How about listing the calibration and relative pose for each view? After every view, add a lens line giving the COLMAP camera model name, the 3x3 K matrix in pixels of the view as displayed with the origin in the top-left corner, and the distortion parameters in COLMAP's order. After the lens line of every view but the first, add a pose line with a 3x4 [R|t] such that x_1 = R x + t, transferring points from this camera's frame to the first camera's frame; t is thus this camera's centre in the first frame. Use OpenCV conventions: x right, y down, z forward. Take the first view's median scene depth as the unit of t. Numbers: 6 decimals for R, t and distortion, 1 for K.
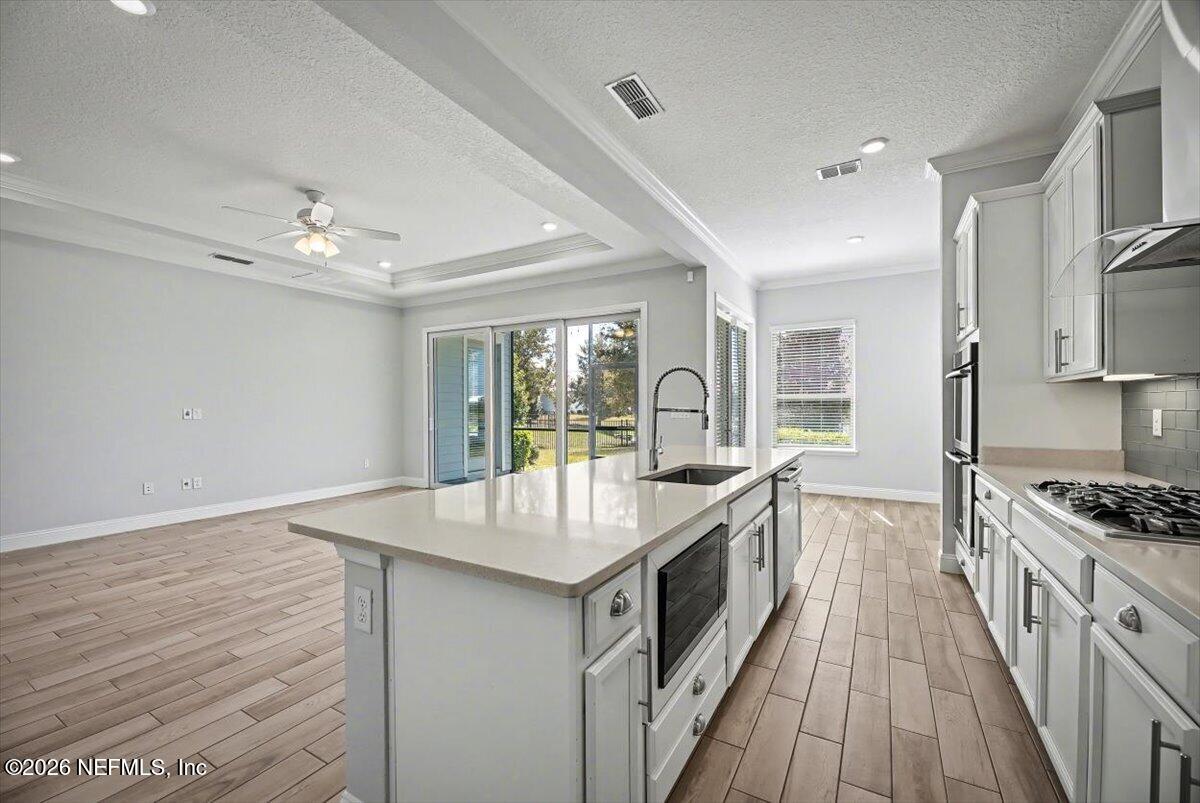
lens RADIAL K [[485.6, 0, 595.5], [0, 485.6, 405.4], [0, 0, 1]] dist [-0.002221, -0.000438]
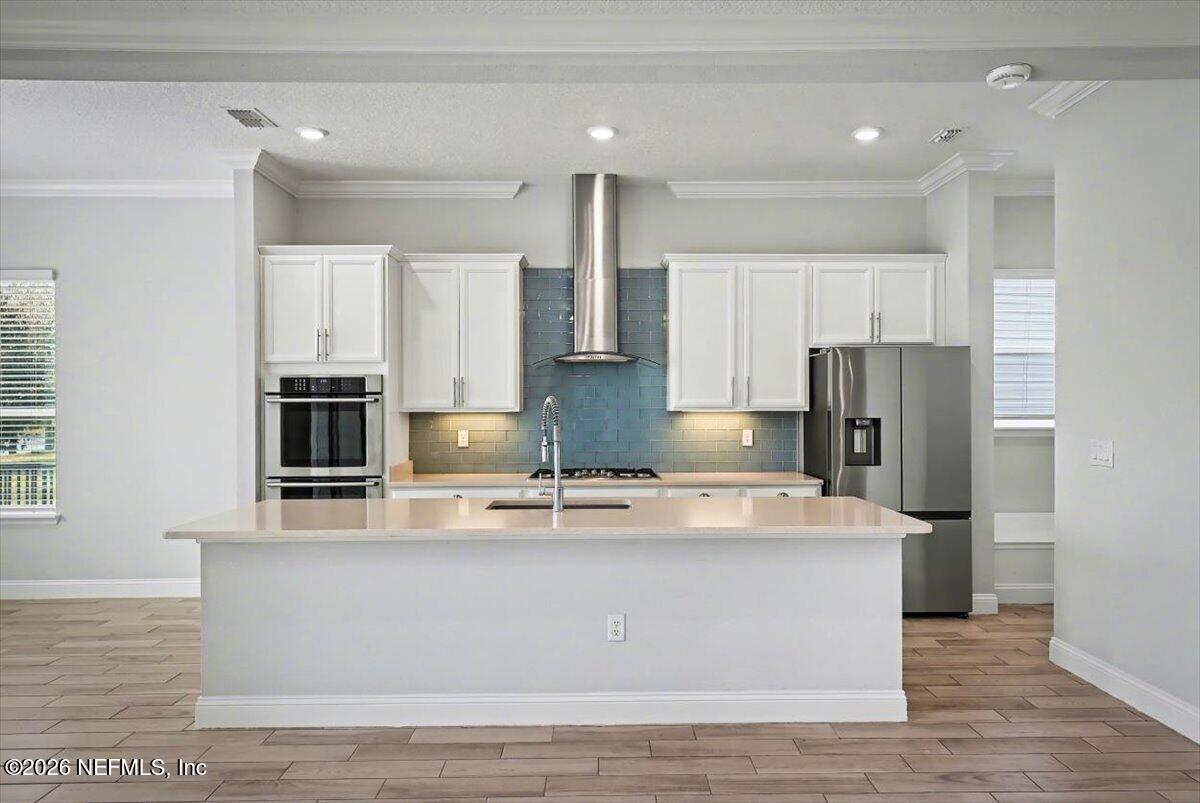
lens RADIAL K [[800.2, 0, 604.6], [0, 800.2, 407.0], [0, 0, 1]] dist [0.016730, -0.000735]
pose [[-0.515530, 0.000861, 0.856871, -0.616467], [0.006806, 0.999972, 0.003090, -0.032171], [-0.856844, 0.007425, -0.515522, 0.868437]]
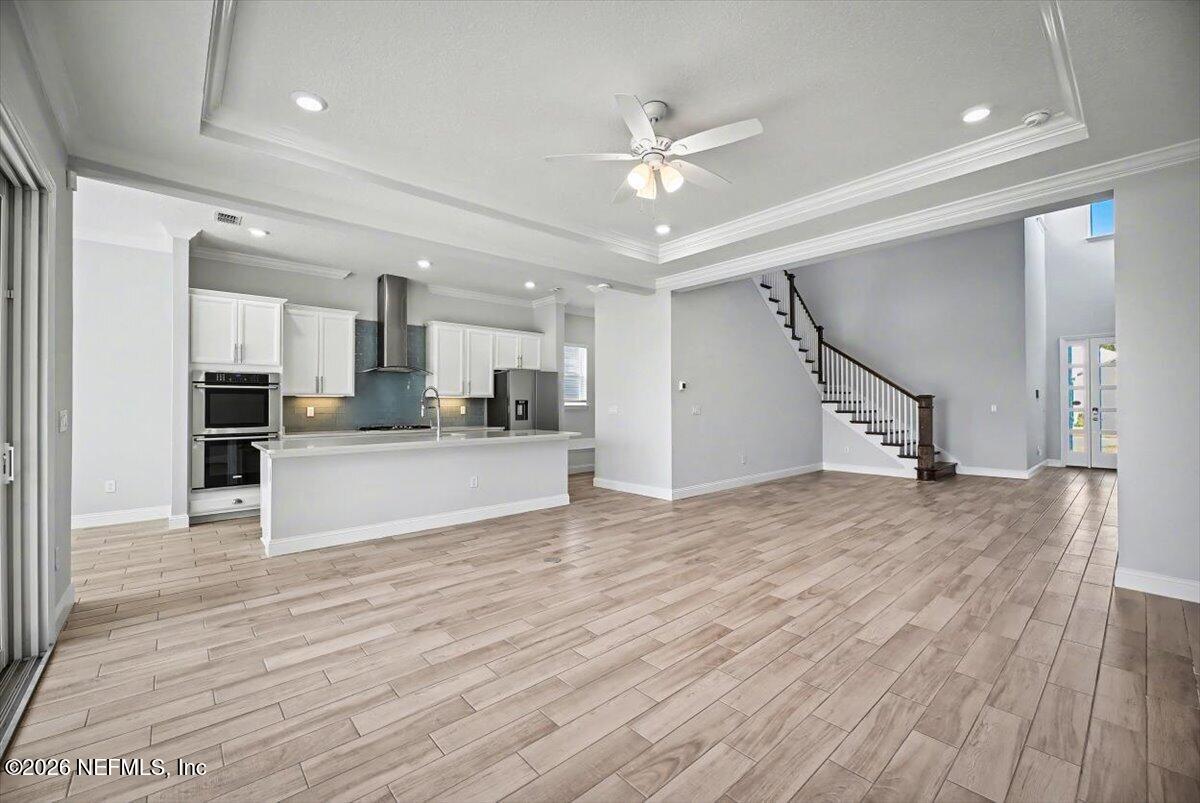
lens RADIAL K [[486.9, 0, 599.7], [0, 486.9, 398.0], [0, 0, 1]] dist [-0.000596, -0.000126]
pose [[-0.951161, 0.008402, 0.308580, -0.591955], [0.005185, 0.999923, -0.011243, -0.000814], [-0.308651, -0.009094, -0.951132, 1.404145]]
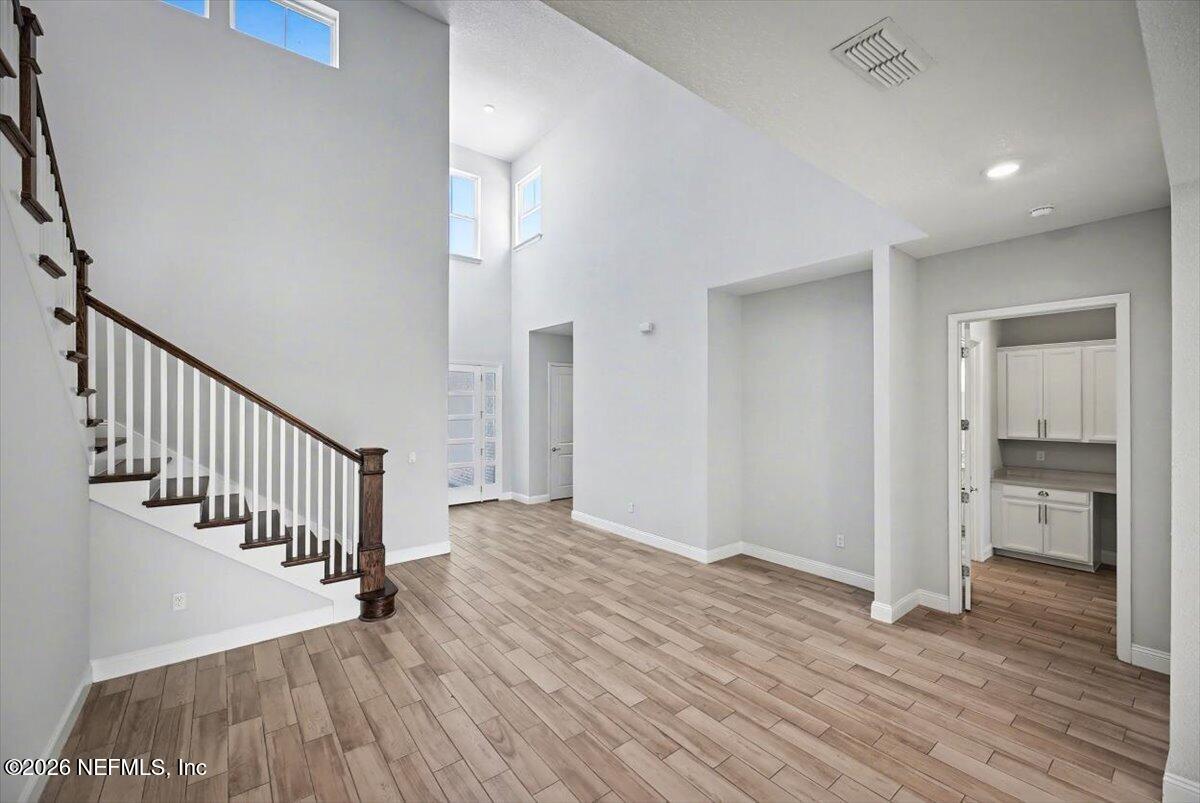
lens RADIAL K [[481.1, 0, 602.6], [0, 481.1, 403.6], [0, 0, 1]] dist [-0.002243, -0.000440]
pose [[-0.362949, -0.001190, -0.931808, -0.498683], [-0.003011, 0.999995, -0.000105, -0.100024], [0.931804, 0.002768, -0.362951, 0.215635]]
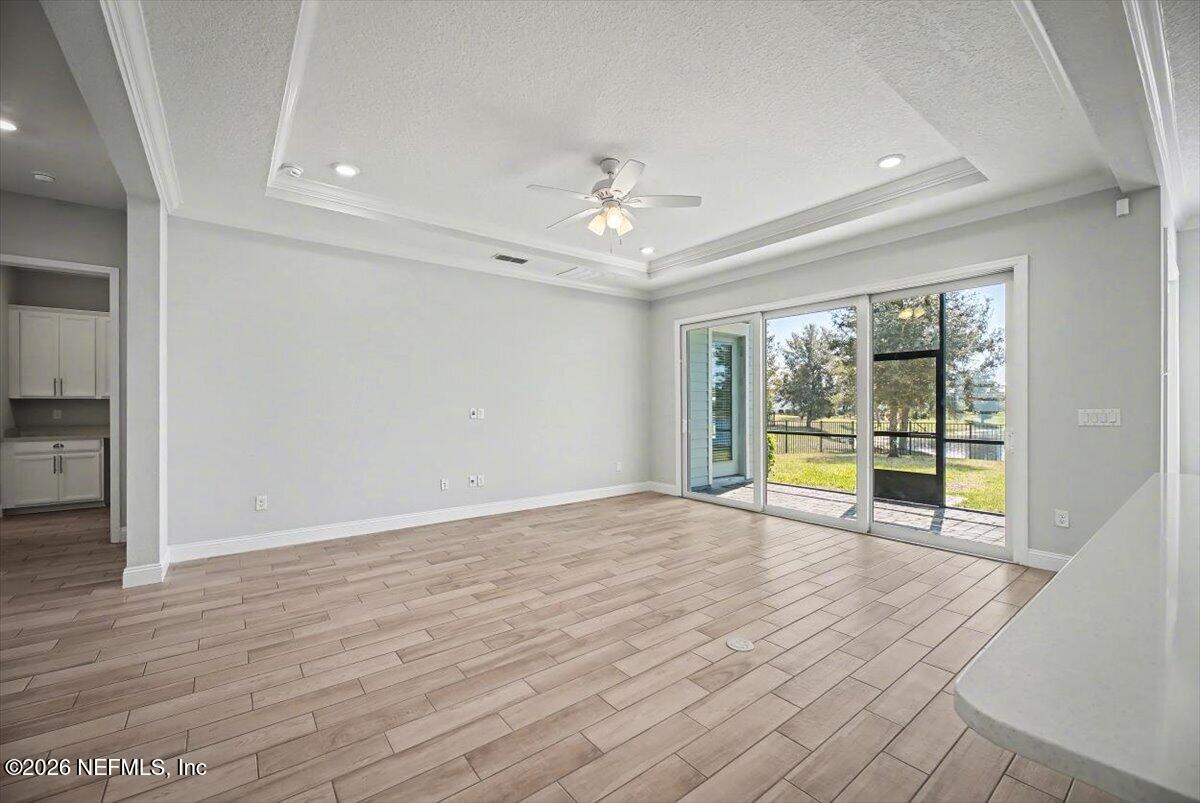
lens RADIAL K [[483.3, 0, 596.3], [0, 483.3, 403.3], [0, 0, 1]] dist [-0.000484, -0.000577]
pose [[0.927123, 0.000941, -0.374756, -0.225784], [-0.001689, 0.999997, -0.001669, -0.002445], [0.374753, 0.002180, 0.927122, 0.152966]]
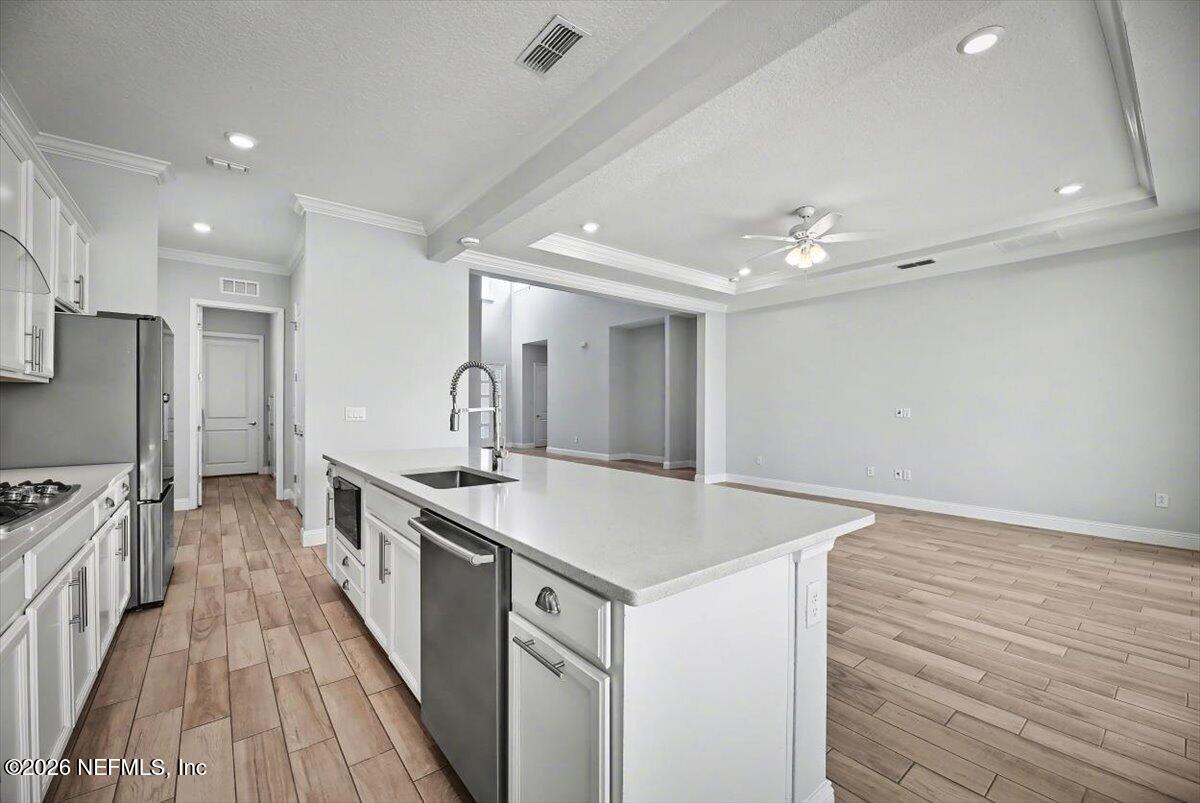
lens RADIAL K [[481.1, 0, 602.6], [0, 481.1, 403.6], [0, 0, 1]] dist [-0.002243, -0.000440]
pose [[-0.351647, -0.002473, -0.936130, 0.482243], [-0.000571, 0.999997, -0.002427, -0.000139], [0.936133, -0.000319, -0.351647, 0.786438]]
